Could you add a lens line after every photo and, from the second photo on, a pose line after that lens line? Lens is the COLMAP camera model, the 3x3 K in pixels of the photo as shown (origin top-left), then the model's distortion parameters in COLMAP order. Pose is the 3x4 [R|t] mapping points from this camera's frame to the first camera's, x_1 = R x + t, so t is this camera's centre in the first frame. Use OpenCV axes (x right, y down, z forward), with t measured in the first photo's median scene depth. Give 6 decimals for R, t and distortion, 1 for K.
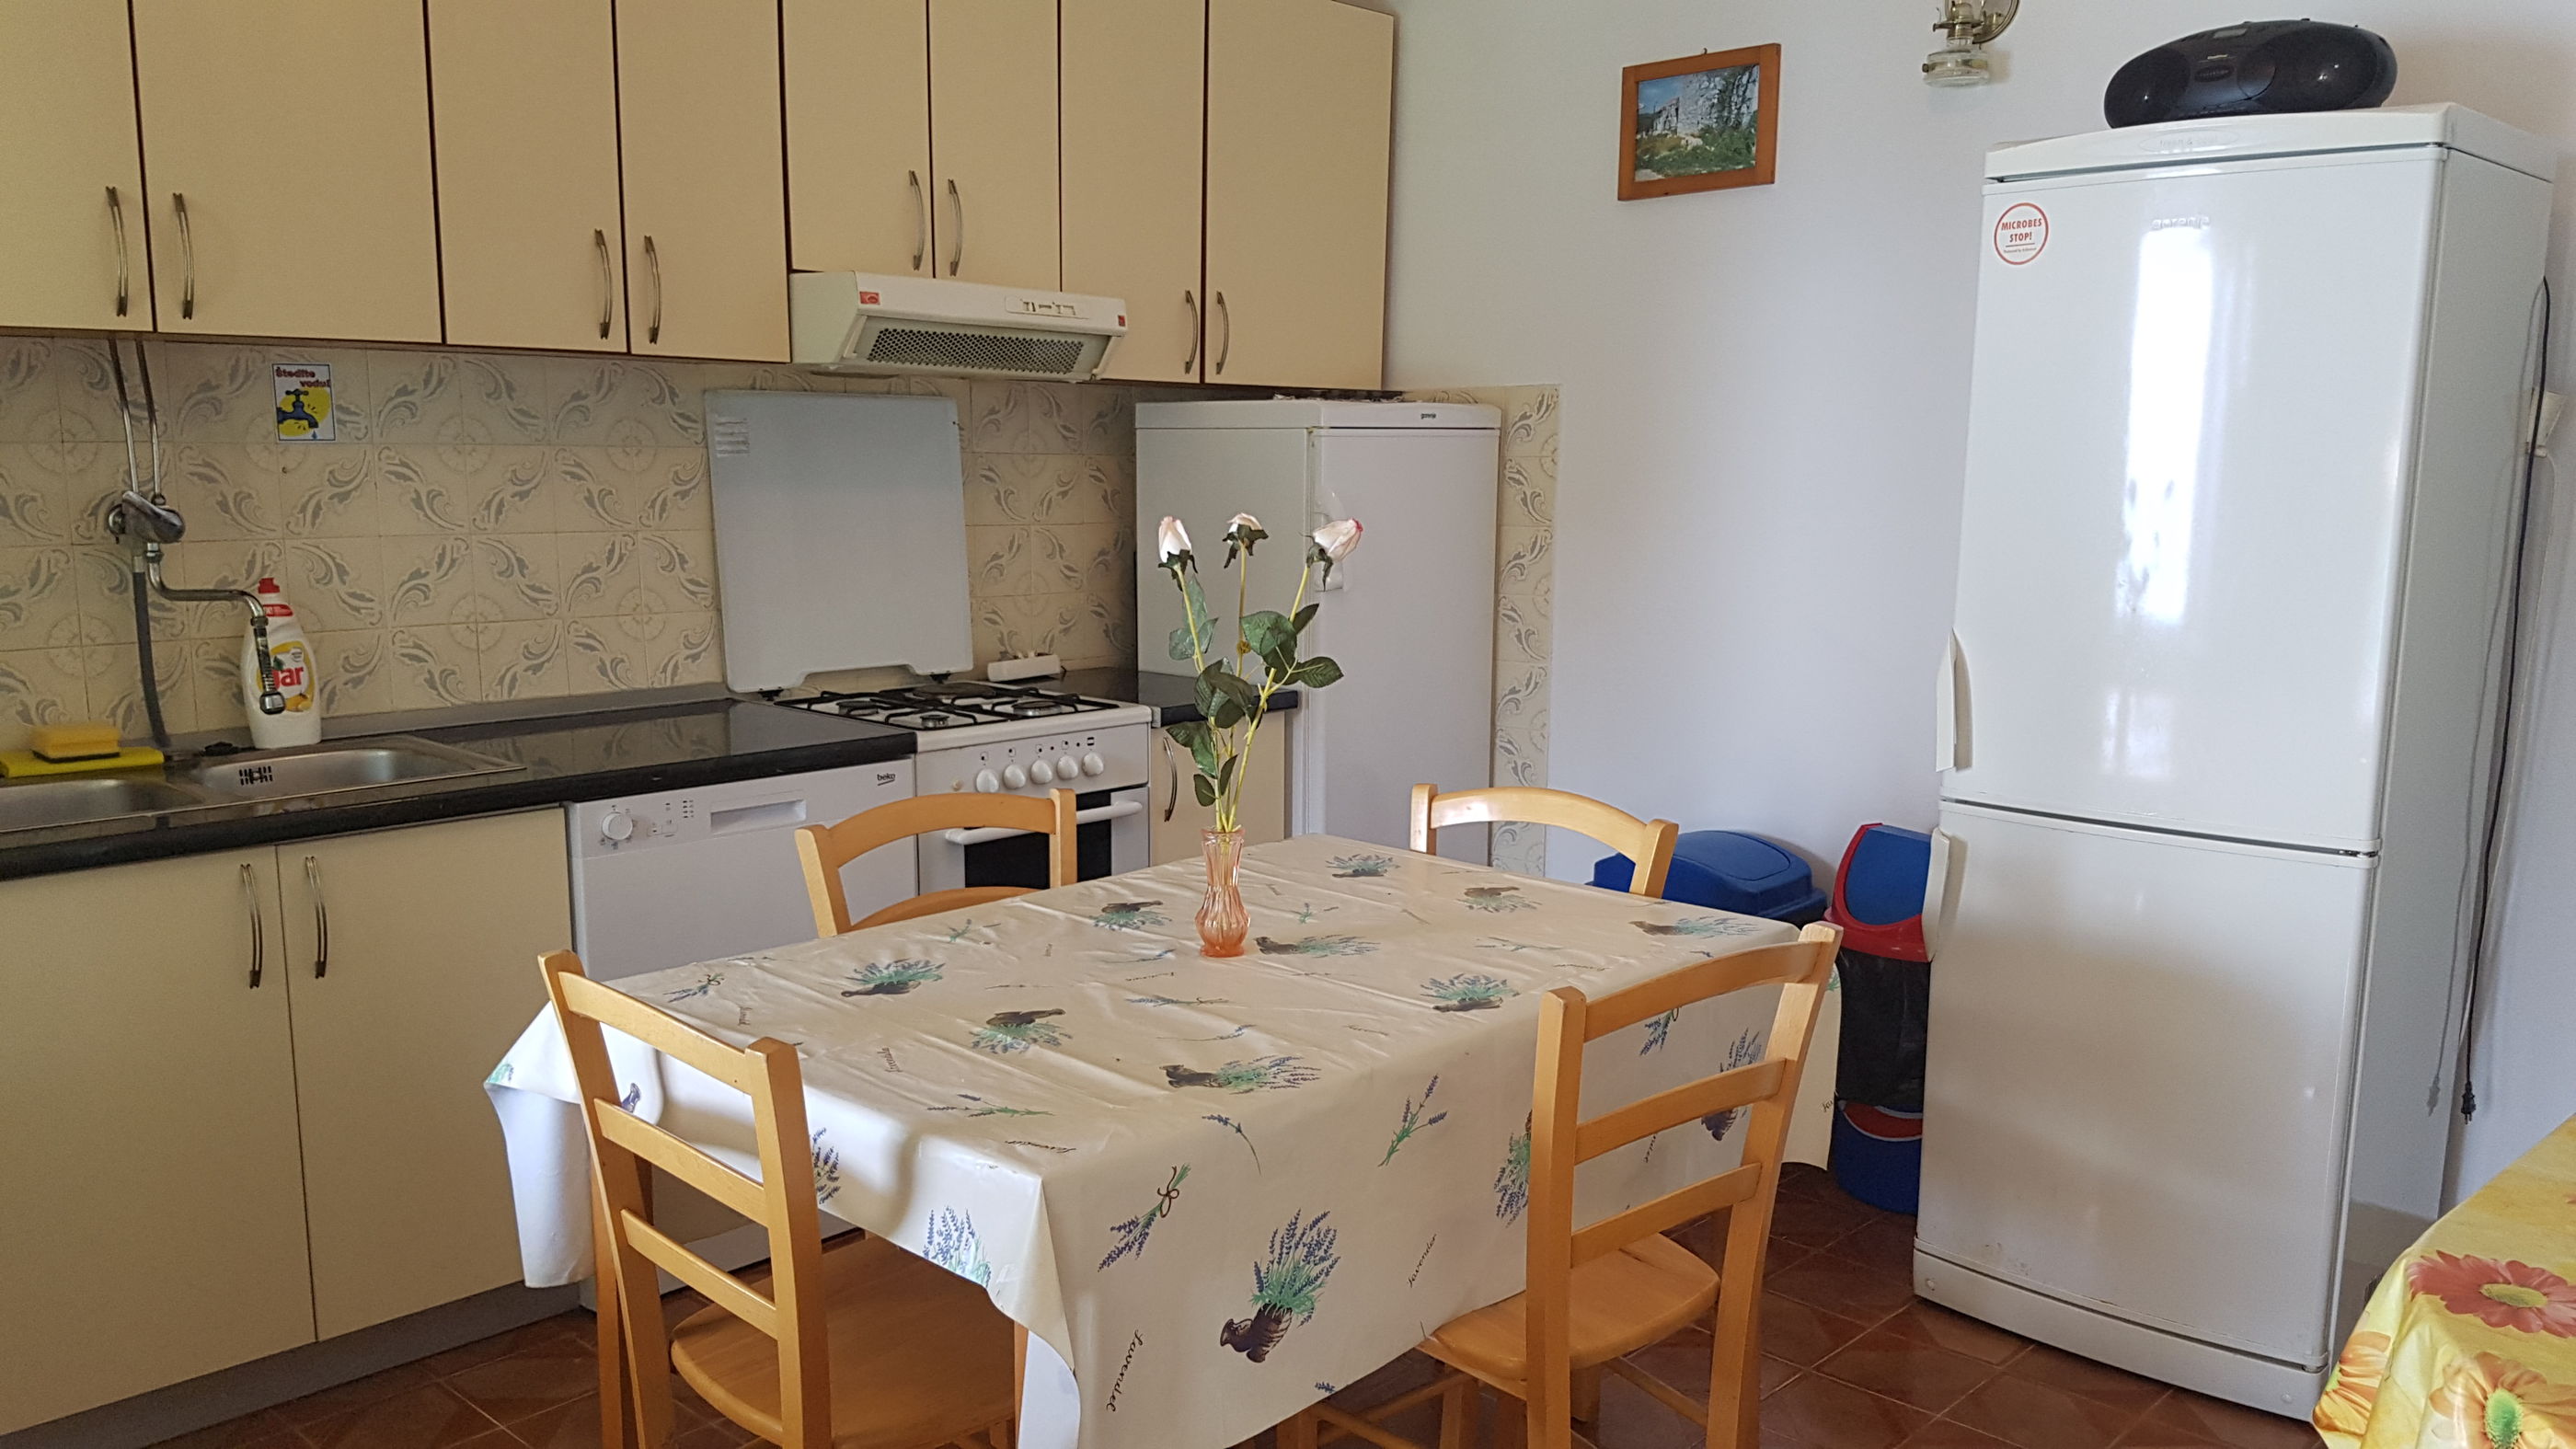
lens RADIAL K [[2034.8, 0, 1274.8], [0, 2034.8, 789.5], [0, 0, 1]] dist [0.235139, -0.394060]
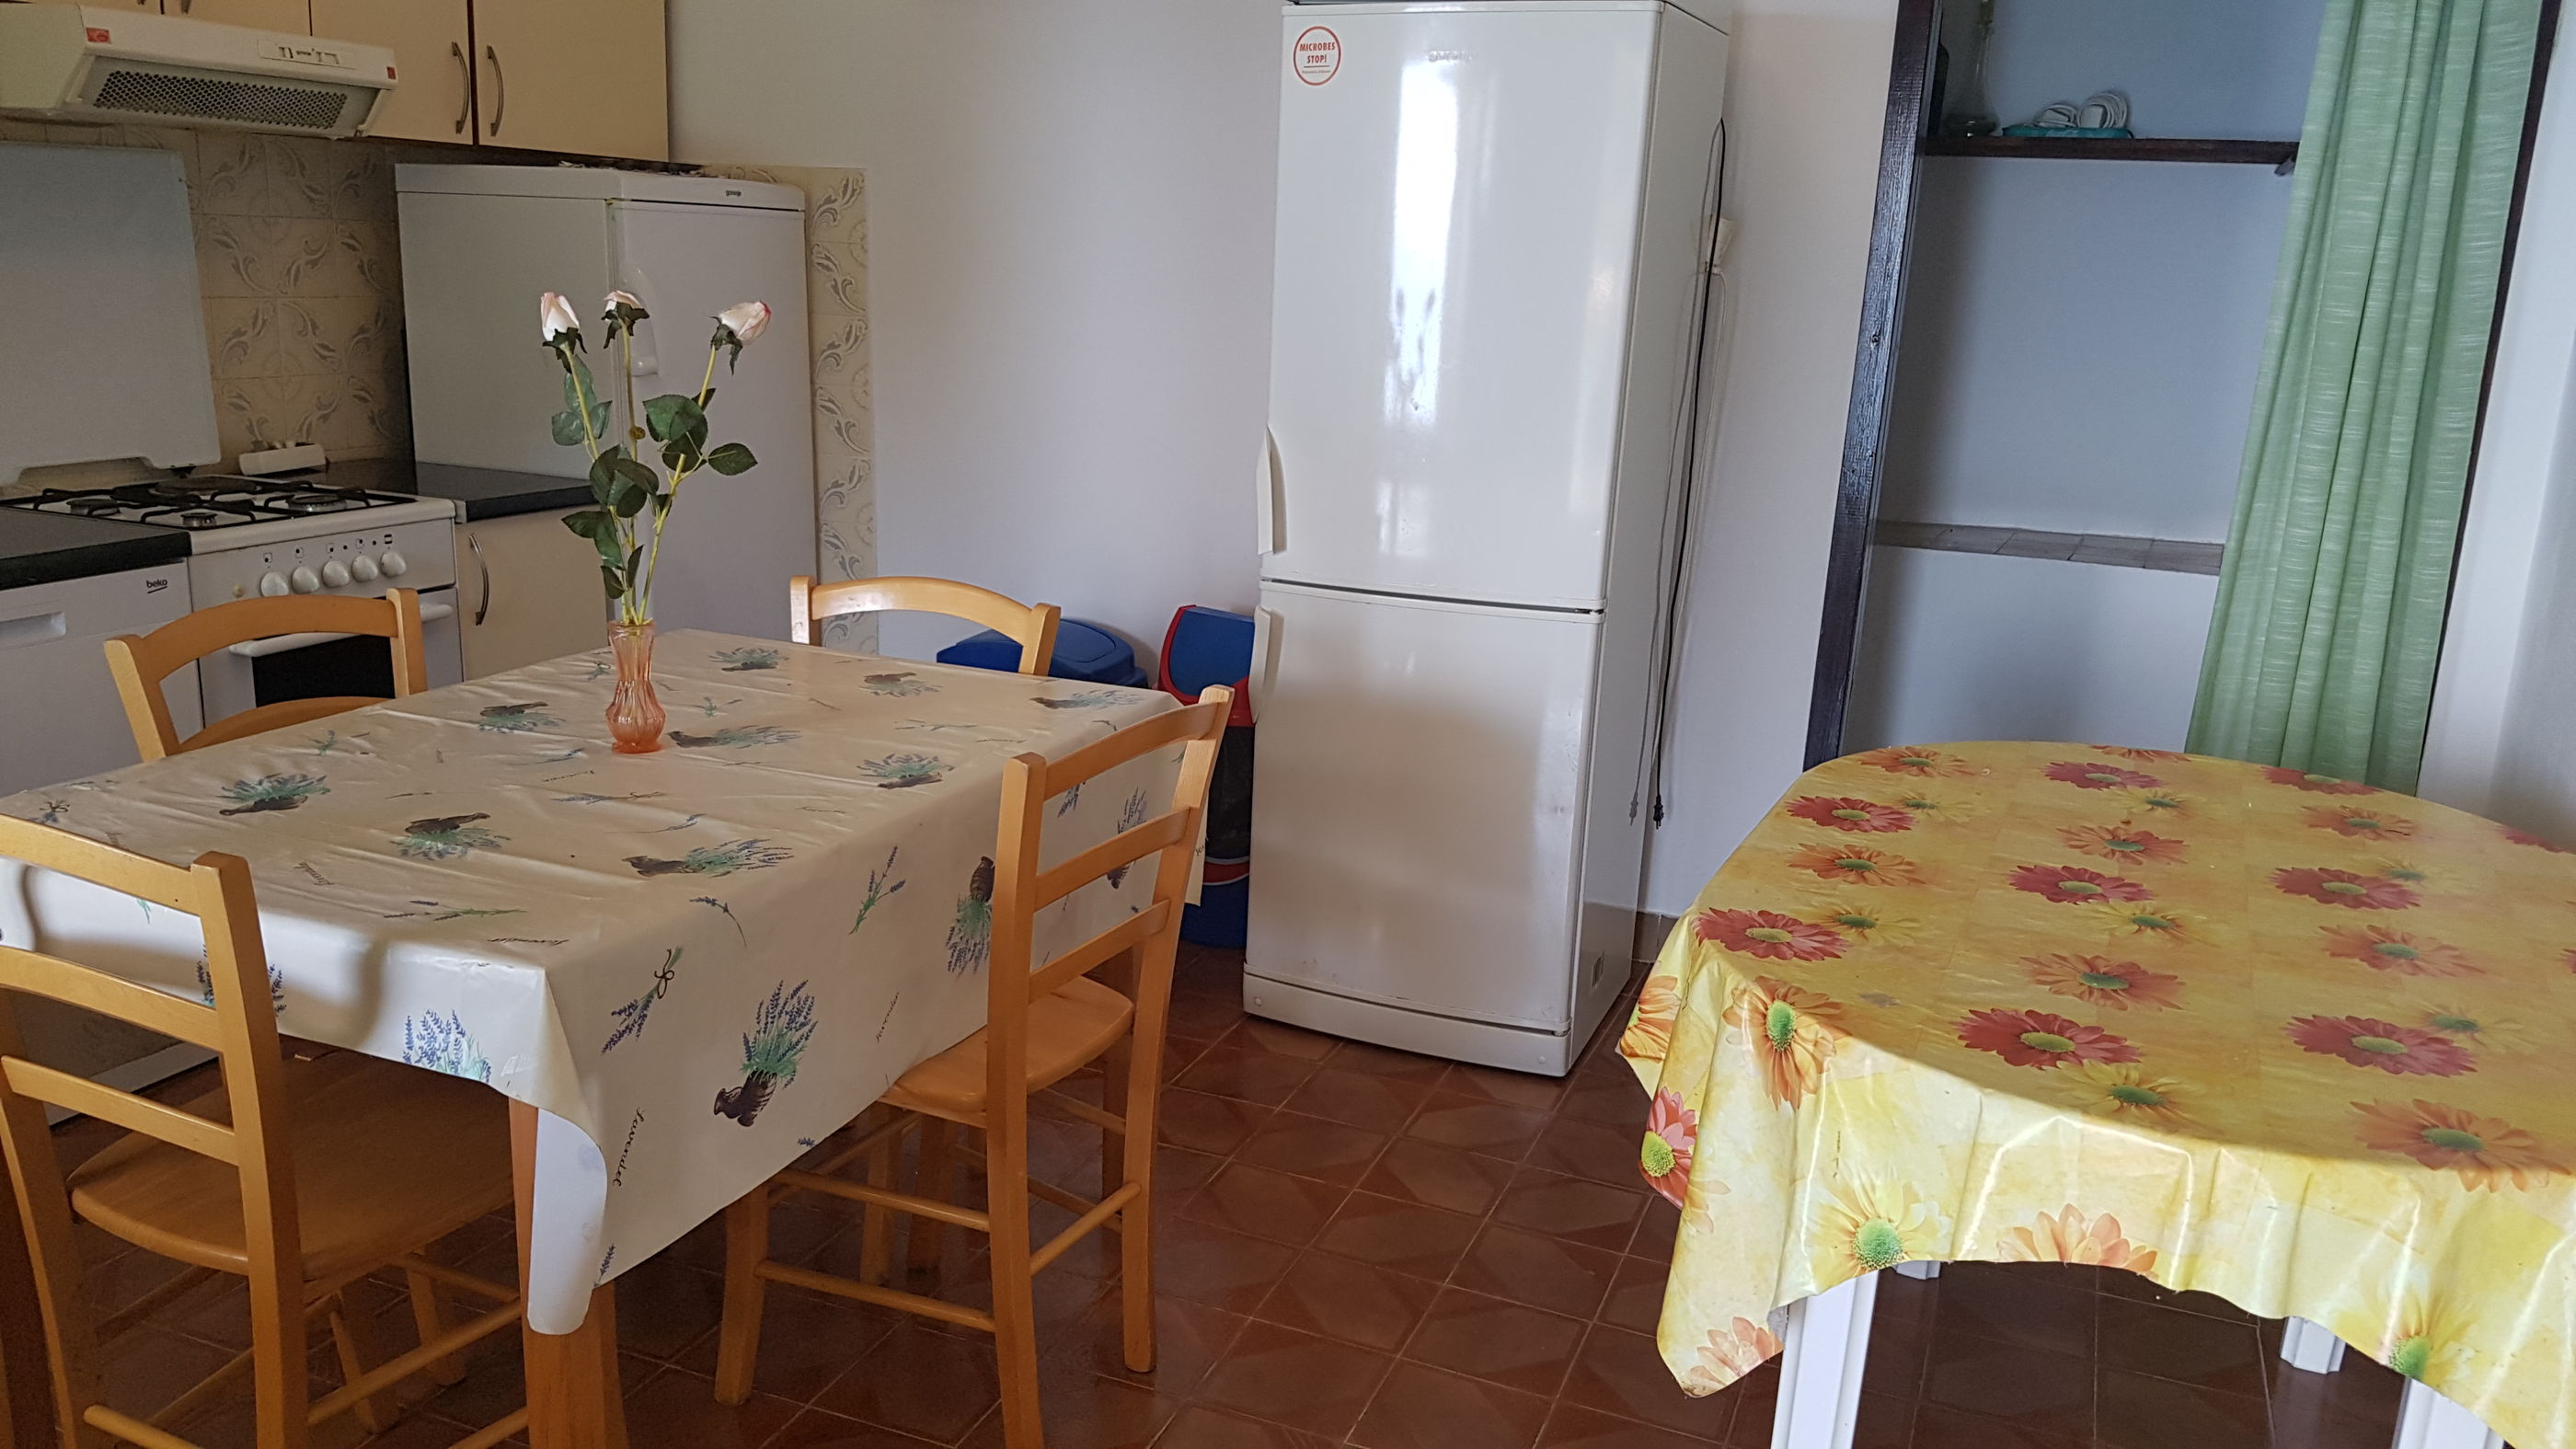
lens RADIAL K [[2034.8, 0, 1274.8], [0, 2034.8, 789.5], [0, 0, 1]] dist [0.235139, -0.394060]
pose [[0.929657, -0.067206, 0.362244, -0.093452], [0.031995, 0.994234, 0.102347, 0.006030], [-0.367033, -0.083558, 0.926447, -0.041722]]
